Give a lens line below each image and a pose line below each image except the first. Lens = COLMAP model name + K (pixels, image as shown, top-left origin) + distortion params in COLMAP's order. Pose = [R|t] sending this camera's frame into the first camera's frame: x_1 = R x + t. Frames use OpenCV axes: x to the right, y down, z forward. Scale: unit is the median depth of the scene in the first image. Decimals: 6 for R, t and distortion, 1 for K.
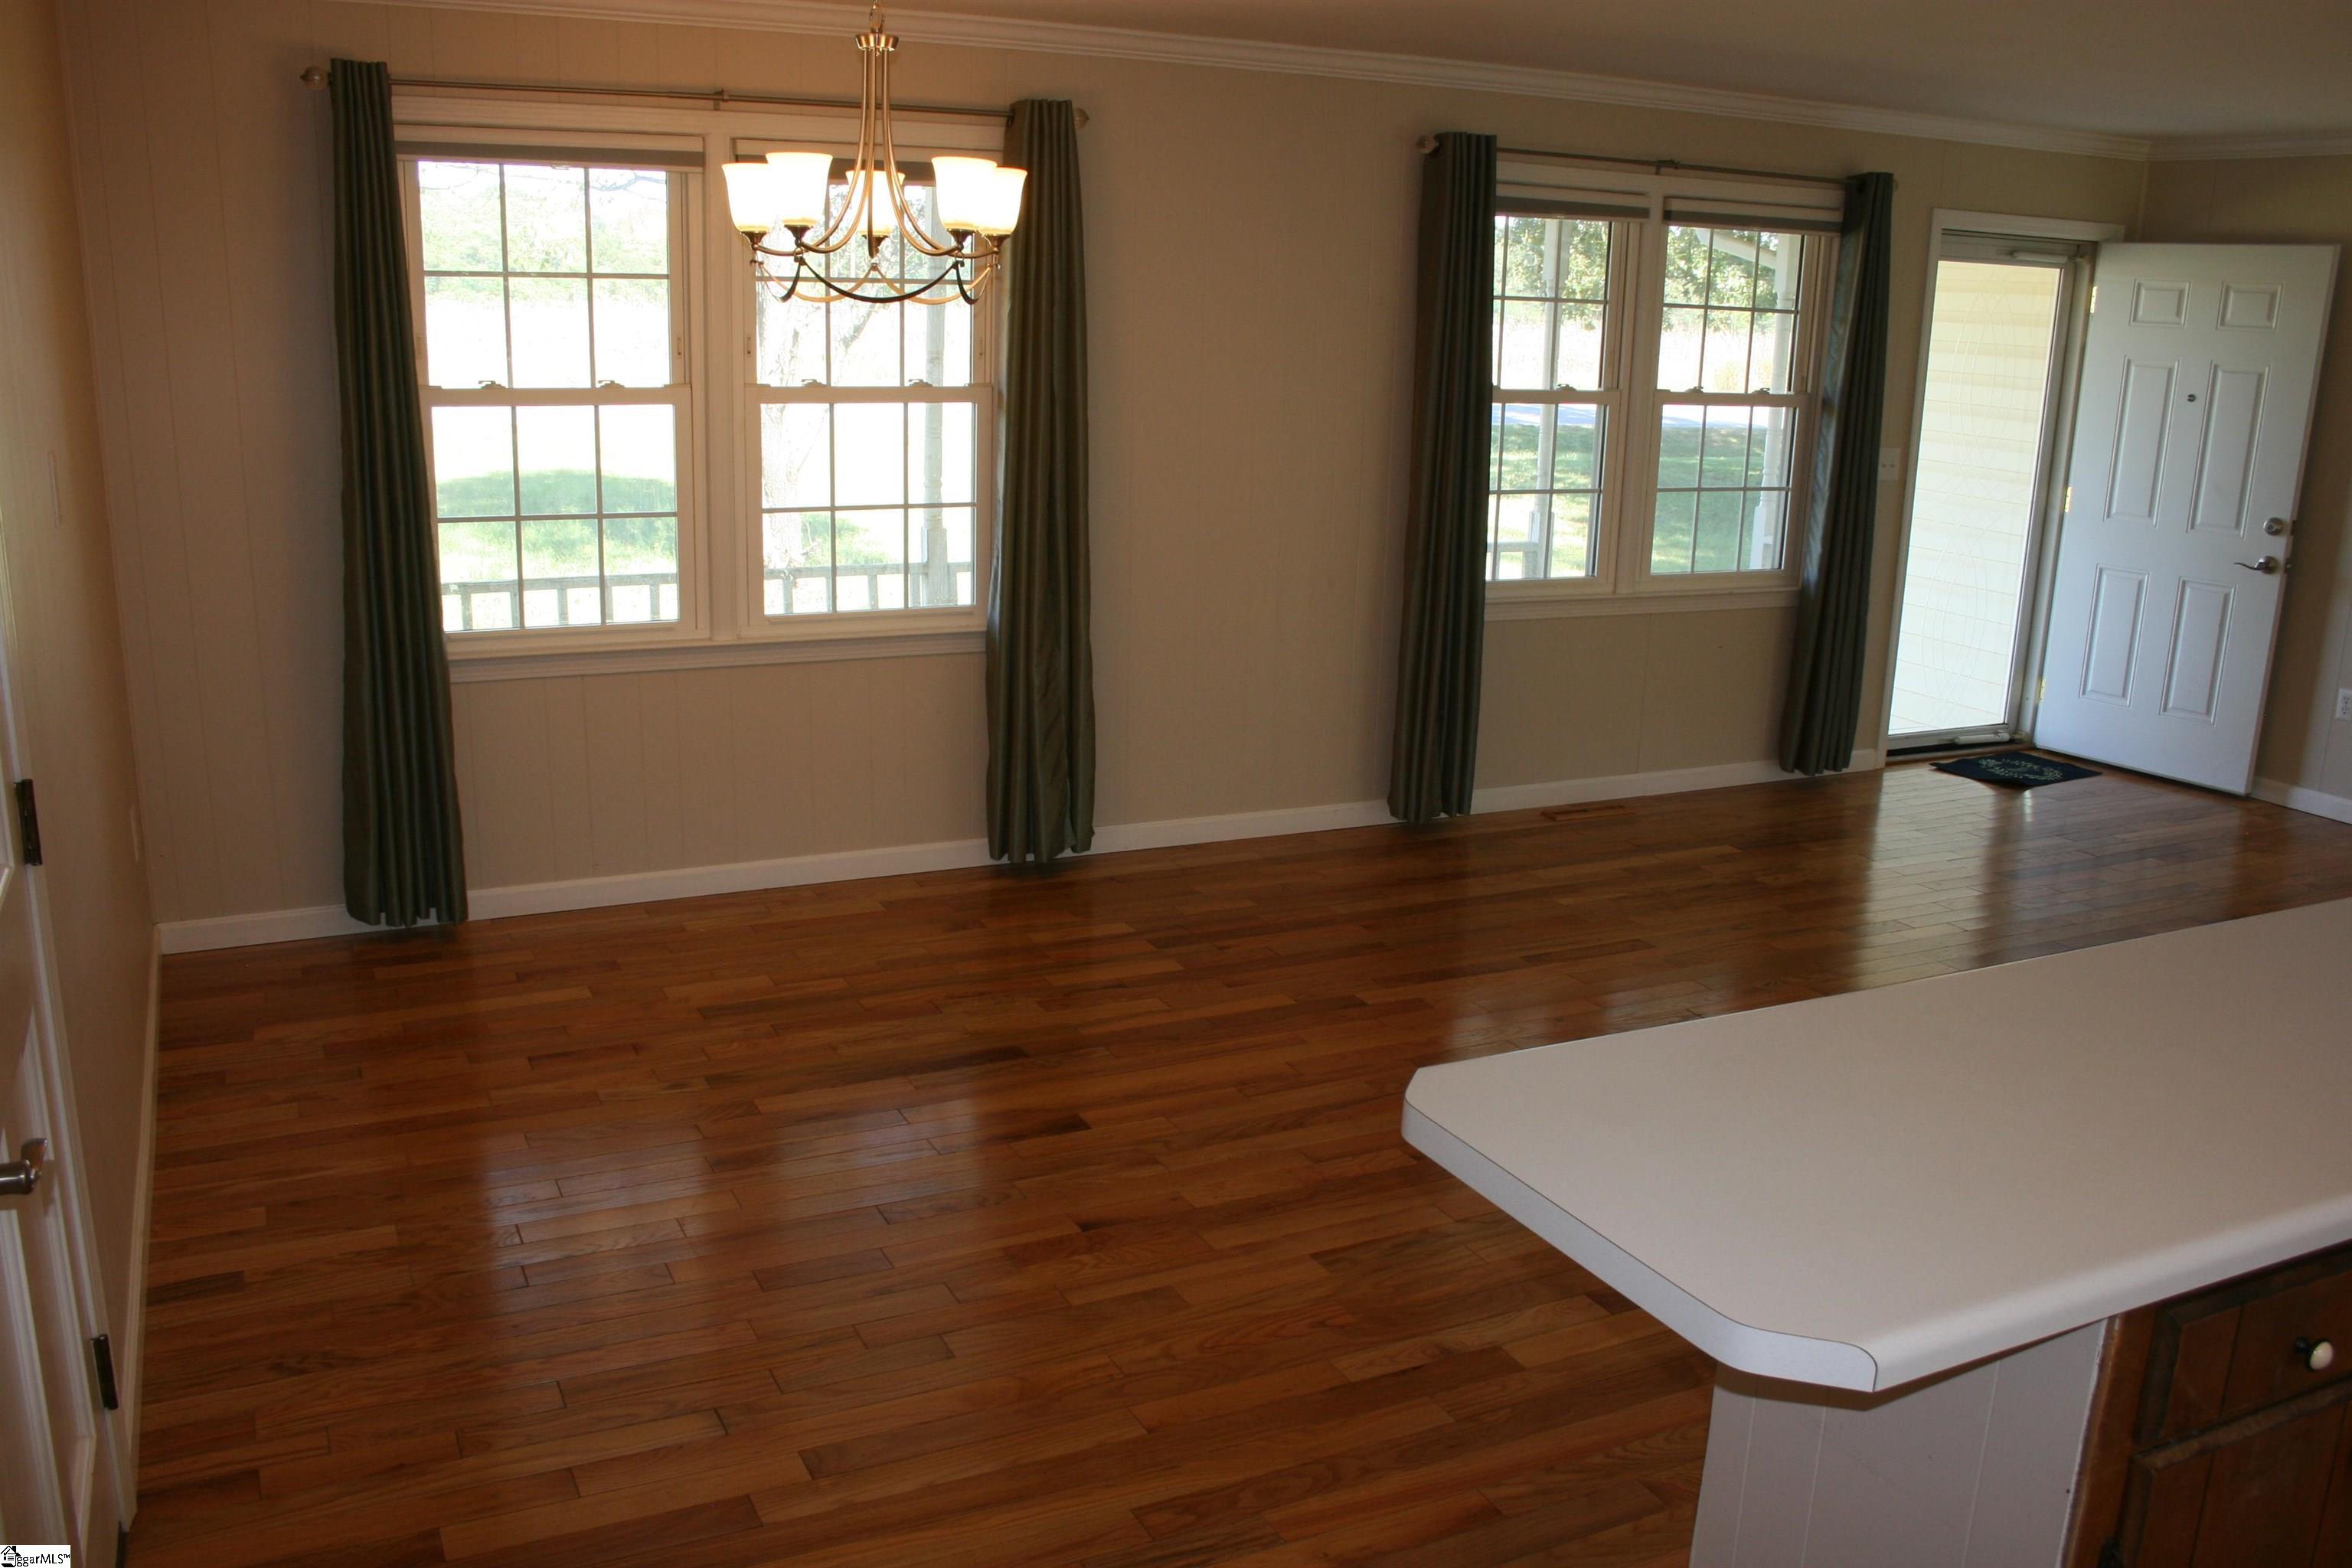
lens RADIAL K [[1948.1, 0, 1169.5], [0, 1948.1, 833.2], [0, 0, 1]] dist [-0.080385, -0.003228]
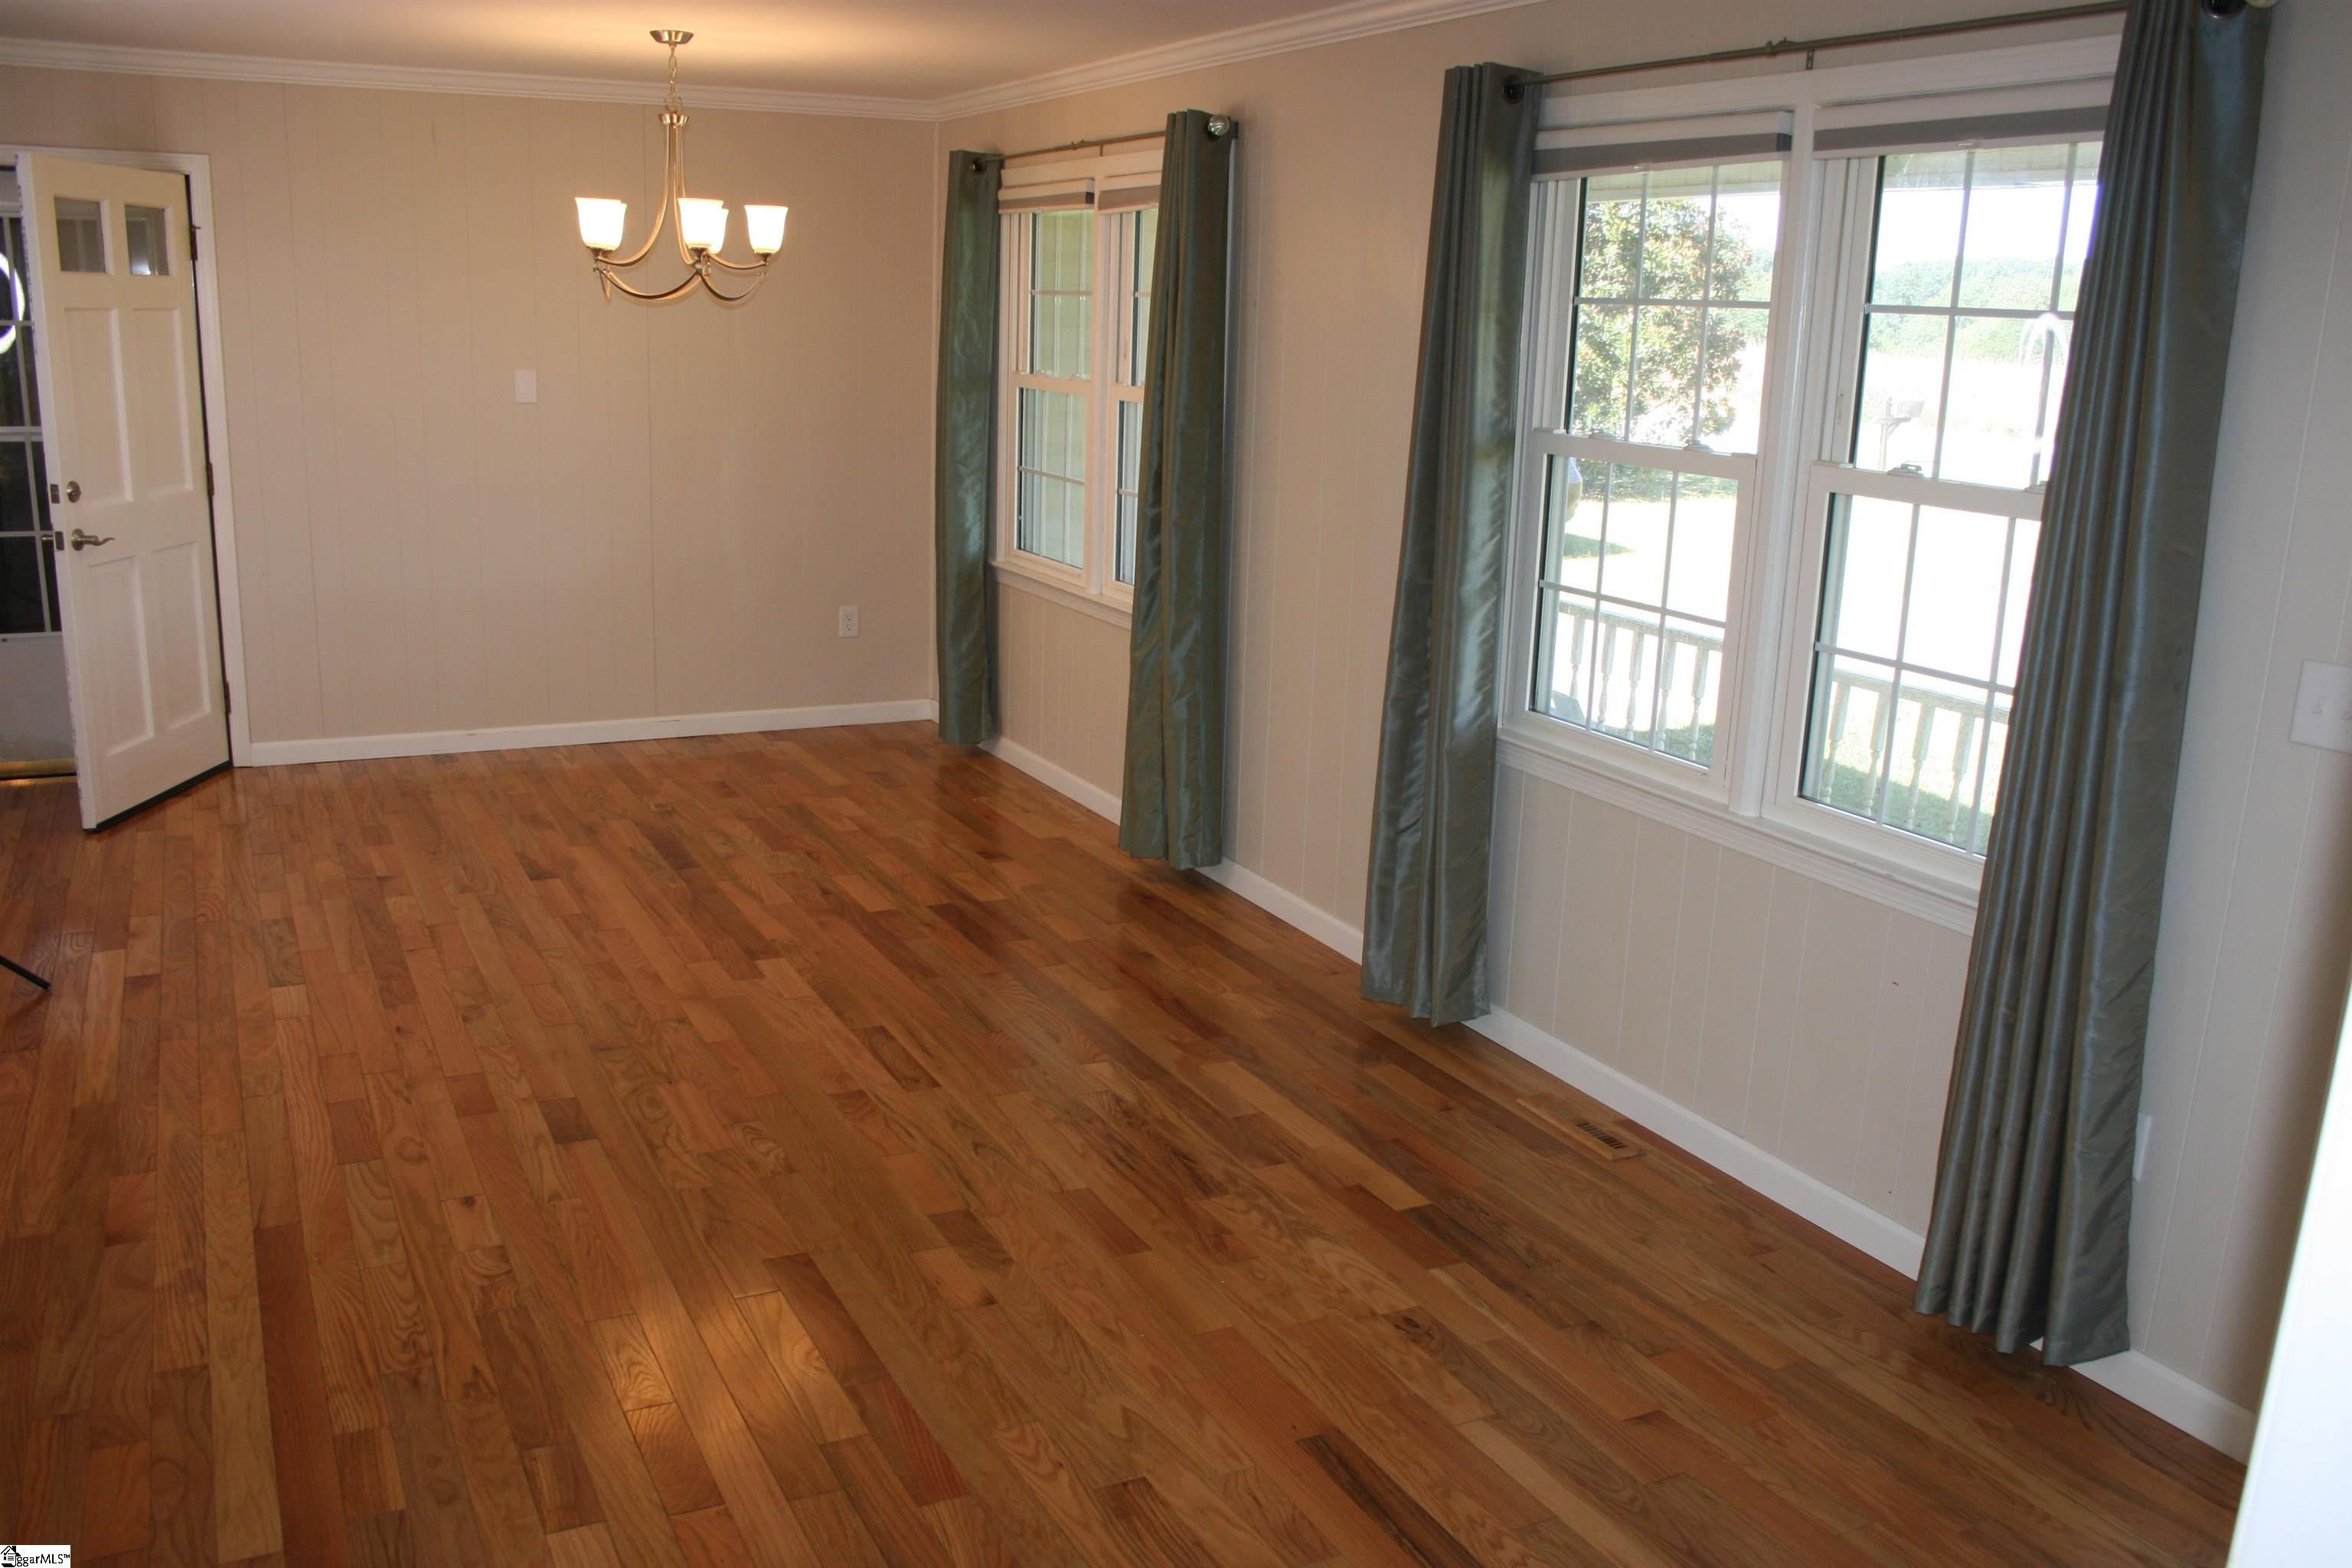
lens RADIAL K [[1951.2, 0, 1126.4], [0, 1951.2, 847.6], [0, 0, 1]] dist [-0.031055, 0.000621]
pose [[-0.016536, 0.245602, -0.969230, 0.838025], [-0.281466, 0.929018, 0.240214, -0.212468], [0.959429, 0.276778, 0.053766, 0.838215]]
